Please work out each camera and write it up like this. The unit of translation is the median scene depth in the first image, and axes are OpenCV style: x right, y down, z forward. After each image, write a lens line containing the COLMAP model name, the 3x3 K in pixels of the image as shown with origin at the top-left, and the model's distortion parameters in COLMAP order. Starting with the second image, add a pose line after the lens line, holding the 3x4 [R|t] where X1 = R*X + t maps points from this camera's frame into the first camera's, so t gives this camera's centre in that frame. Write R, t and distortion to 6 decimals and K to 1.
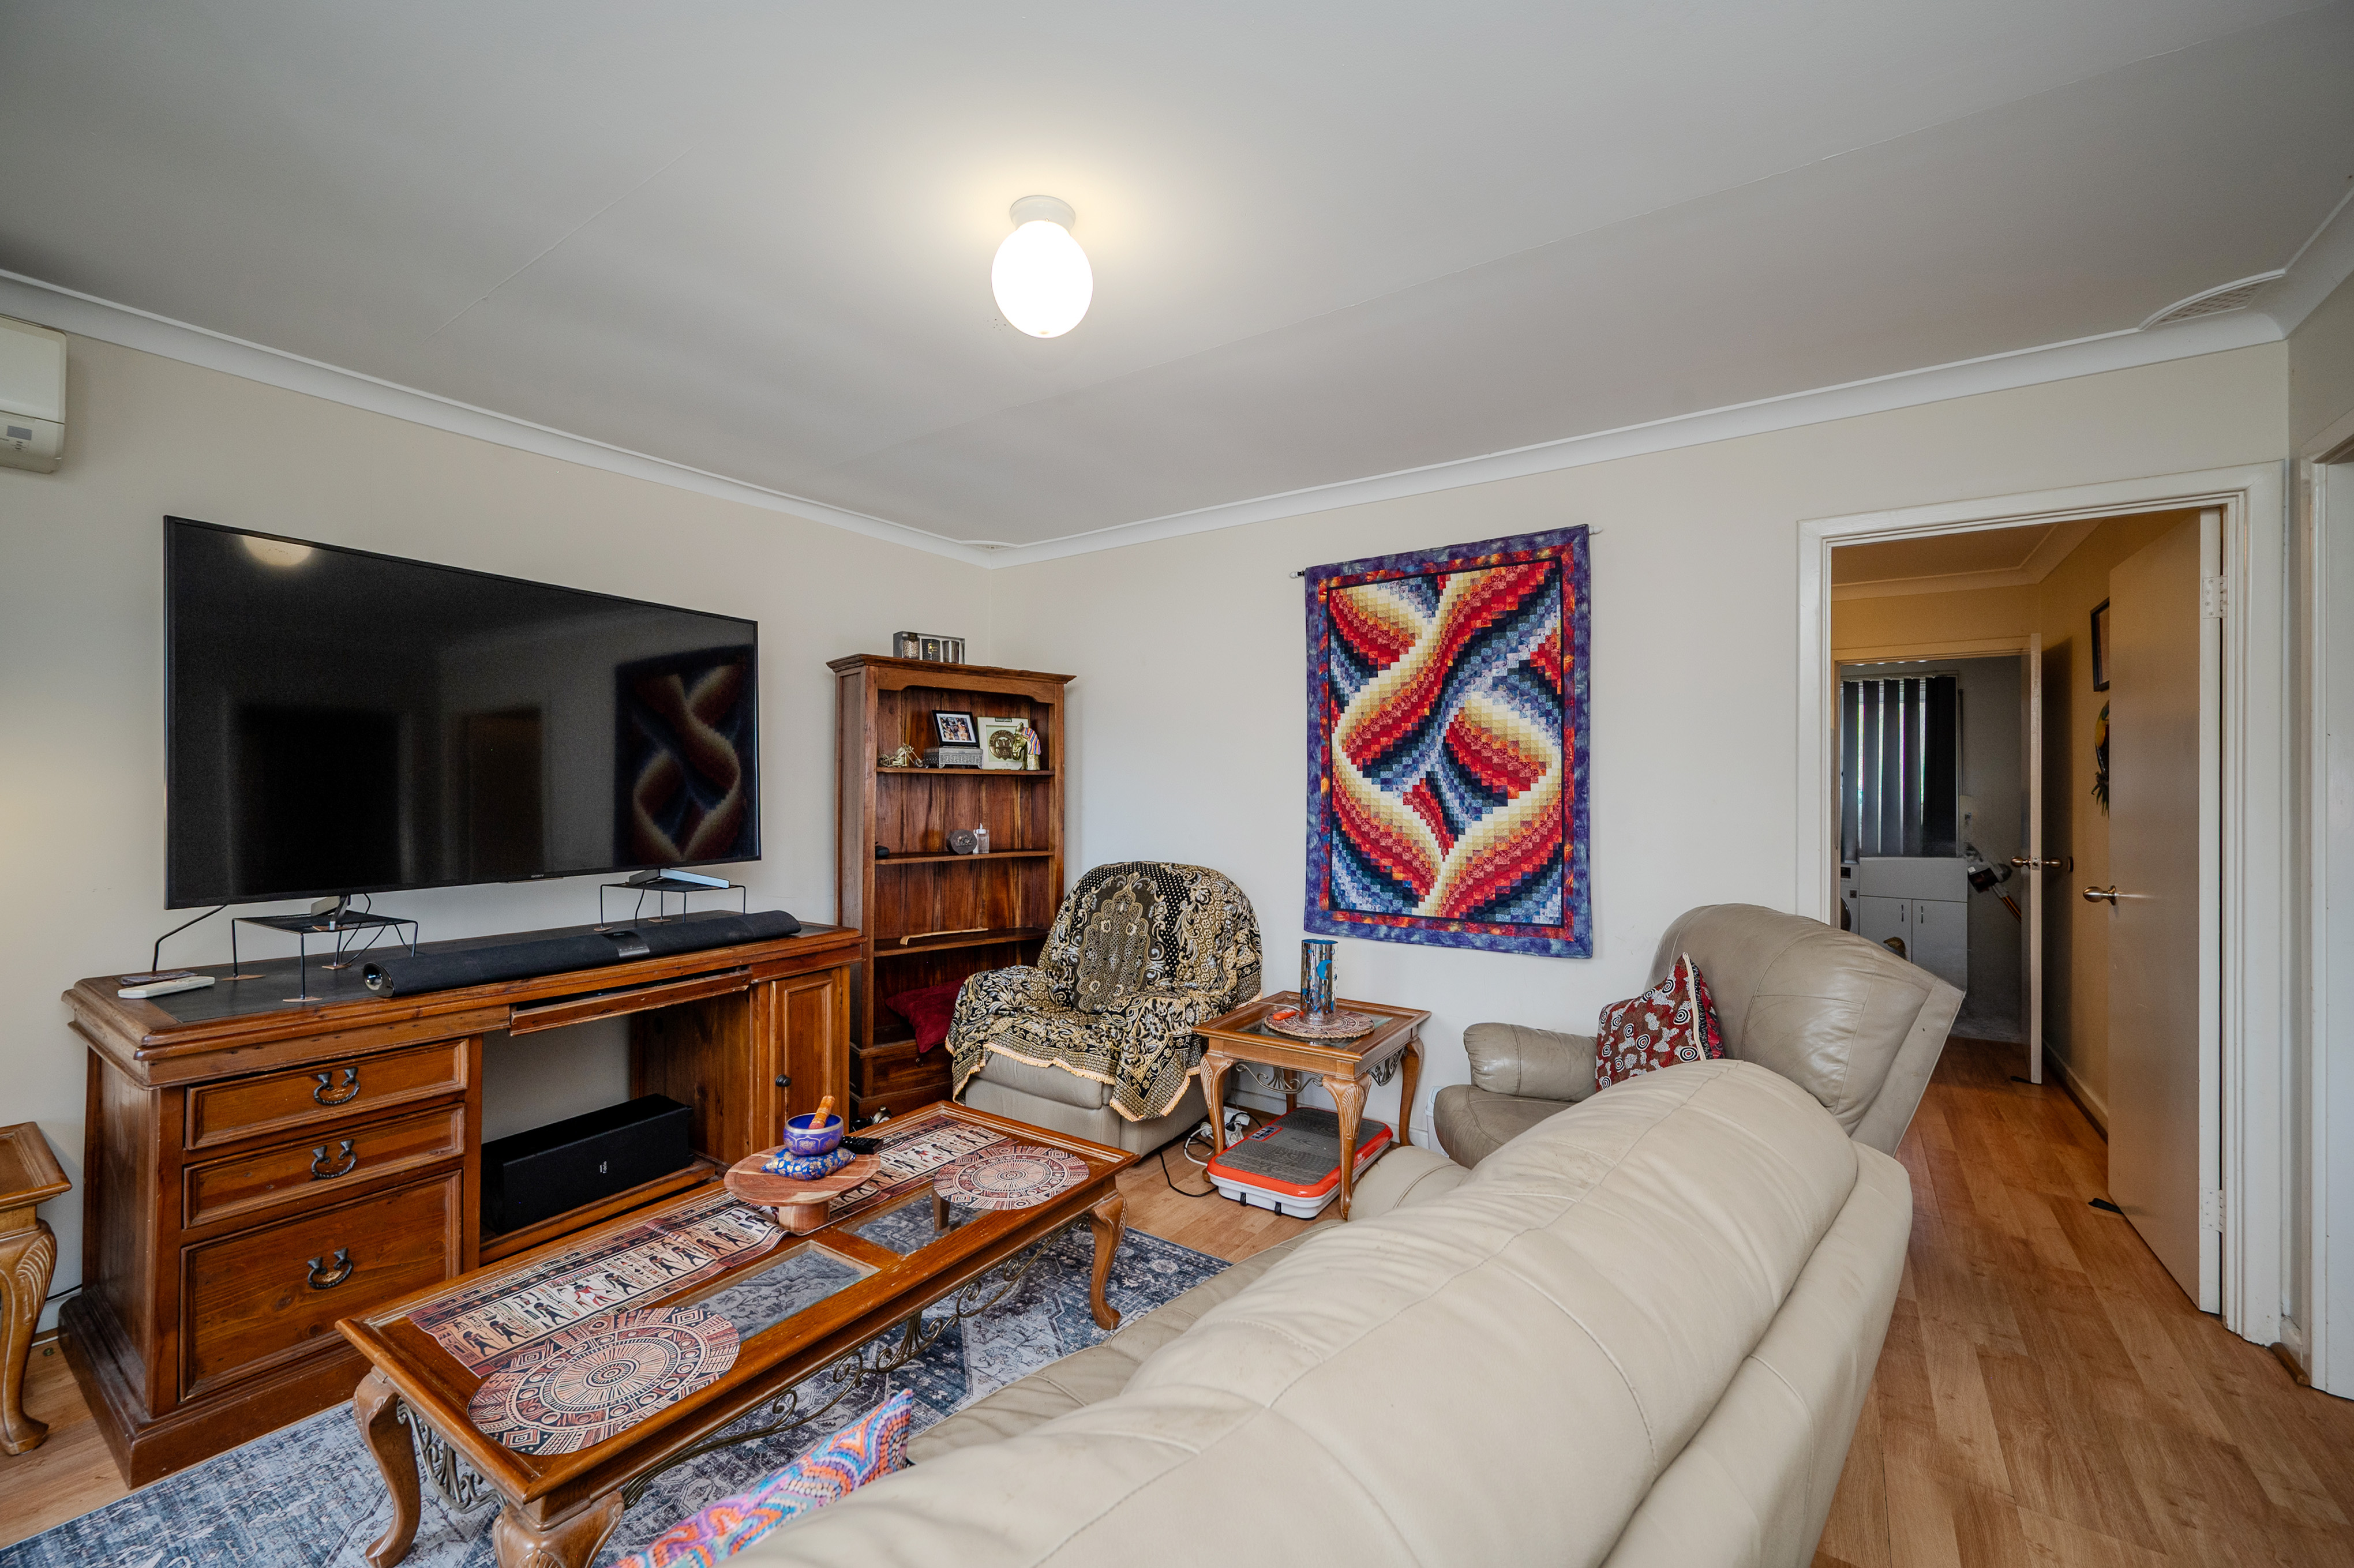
lens RADIAL K [[932.0, 0, 1177.0], [0, 932.0, 784.0], [0, 0, 1]] dist [0.000366, -0.000040]
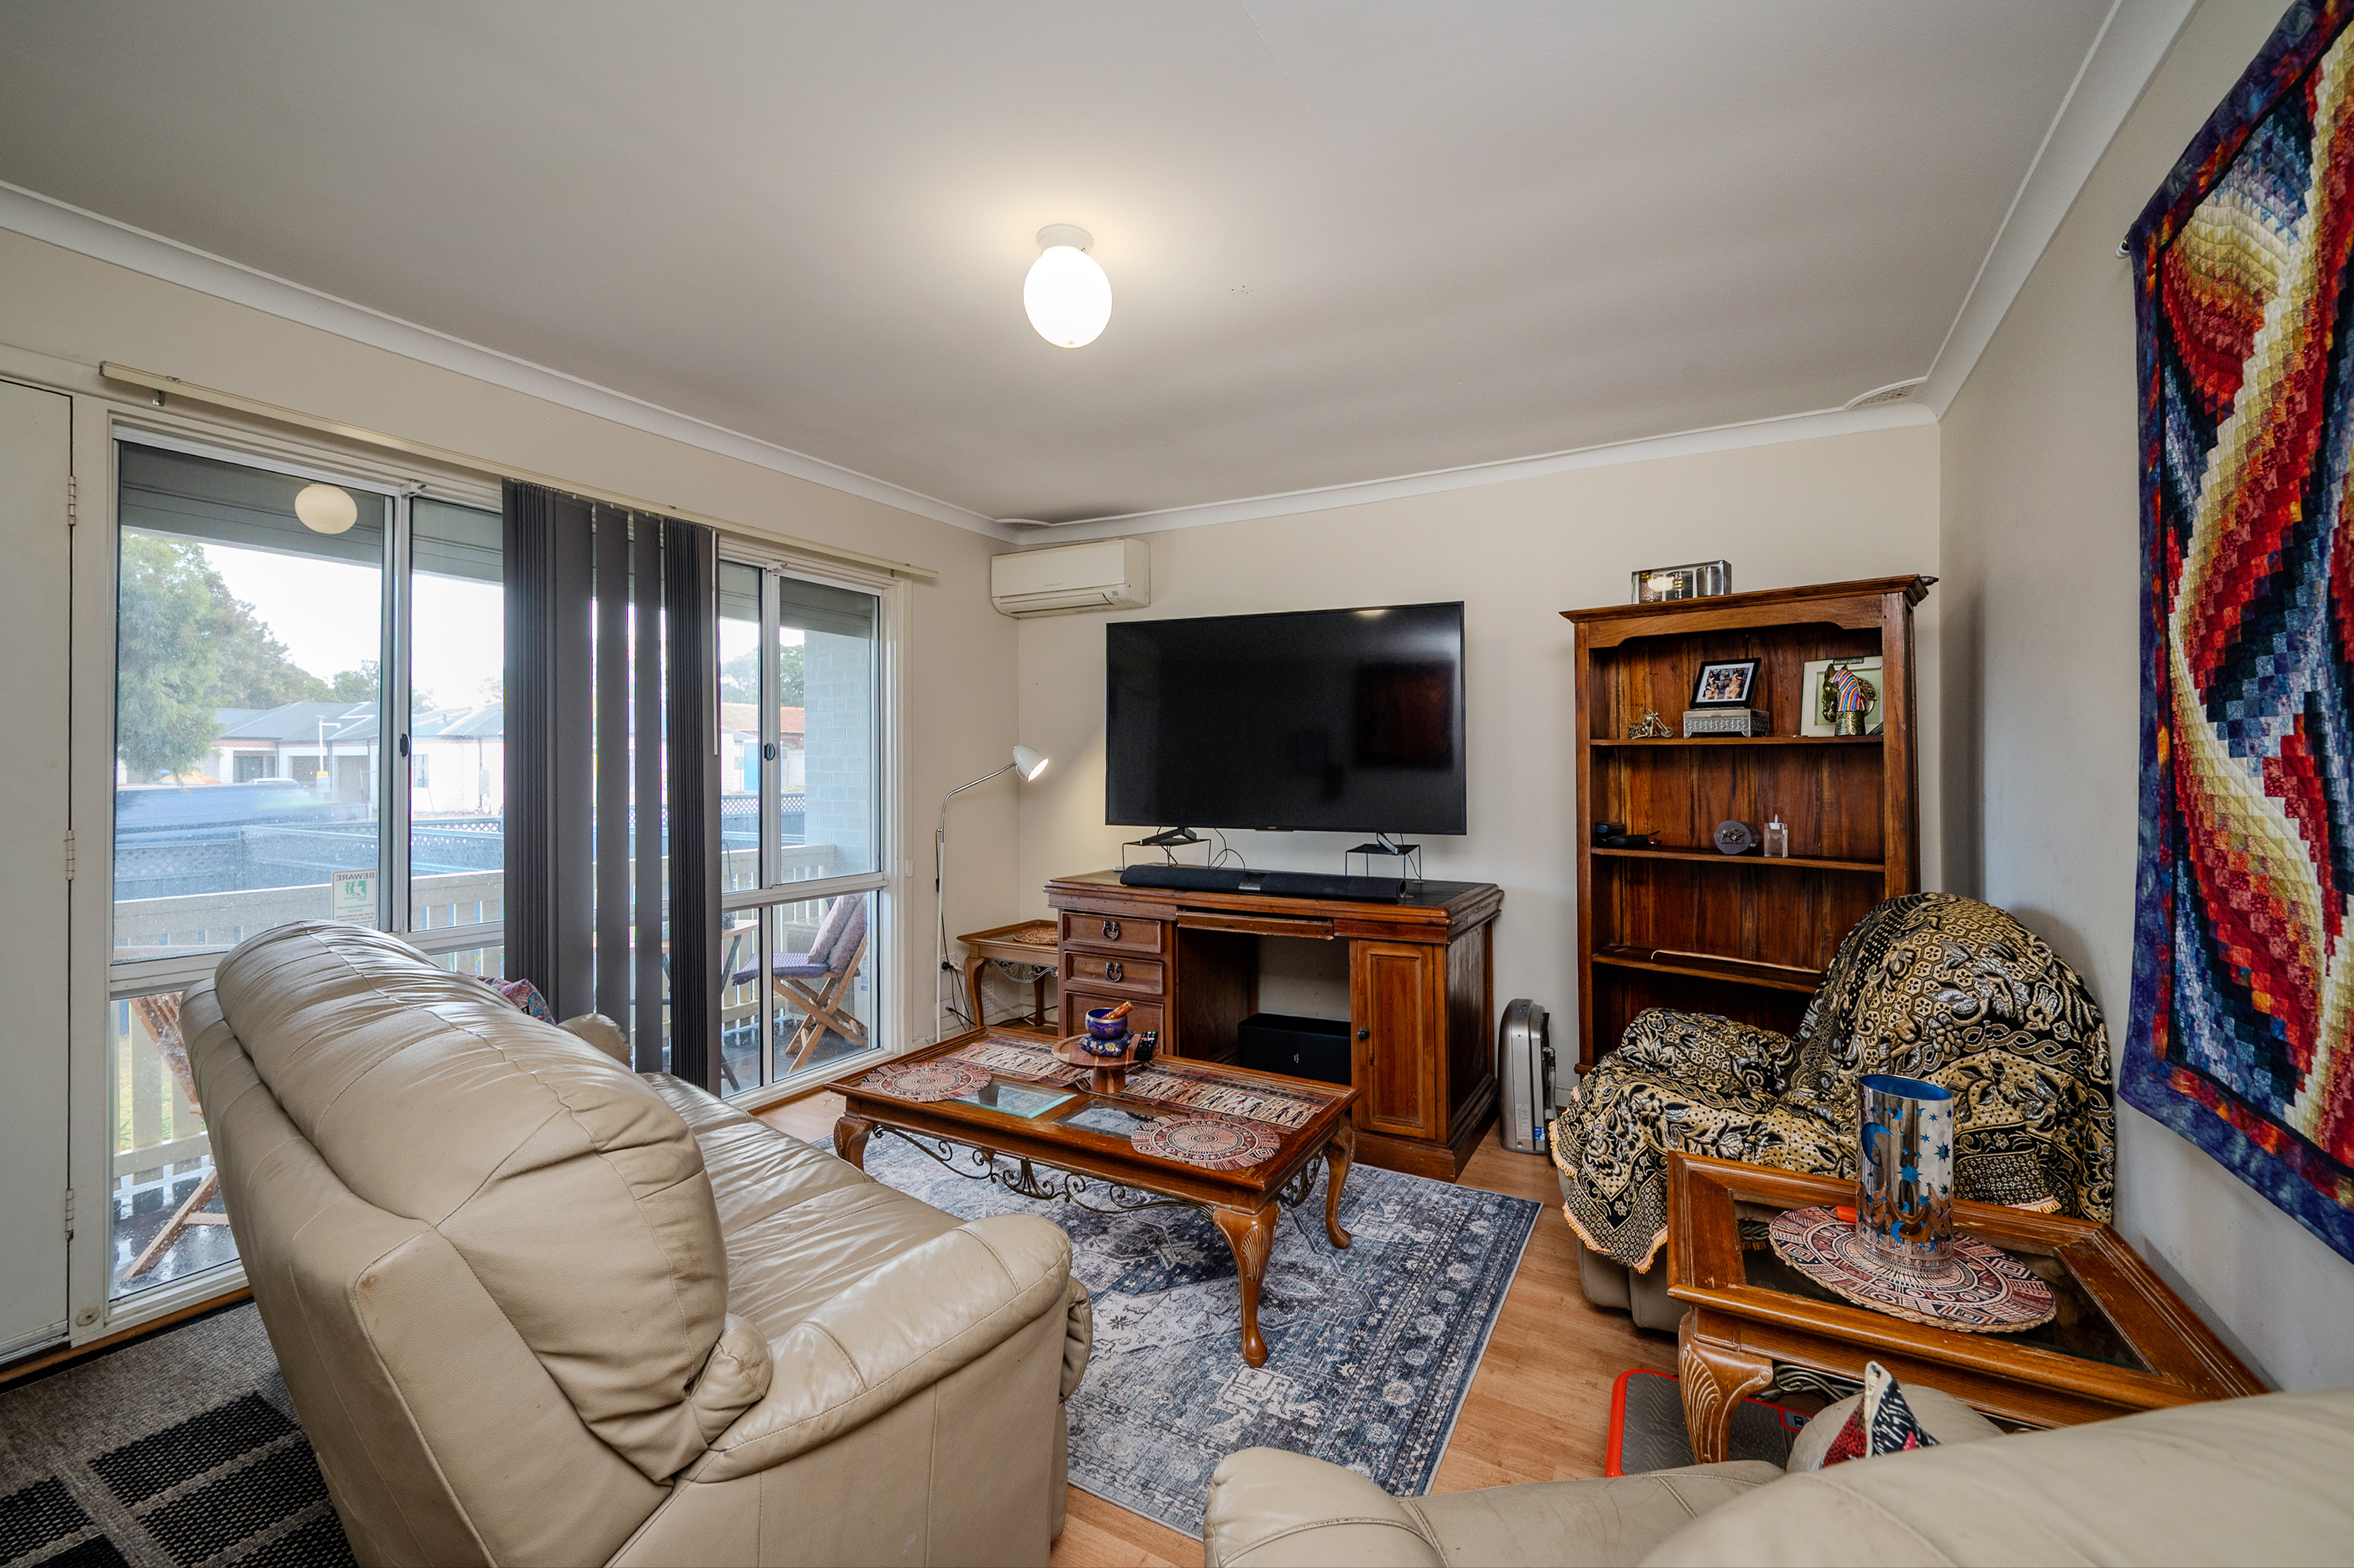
lens RADIAL K [[984.6, 0, 1179.5], [0, 984.6, 777.4], [0, 0, 1]] dist [0.000925, -0.000016]
pose [[0.081473, 0.002914, -0.996671, 0.575552], [-0.003345, 0.999991, 0.002651, 0.016118], [0.996670, 0.003118, 0.081482, 0.575403]]
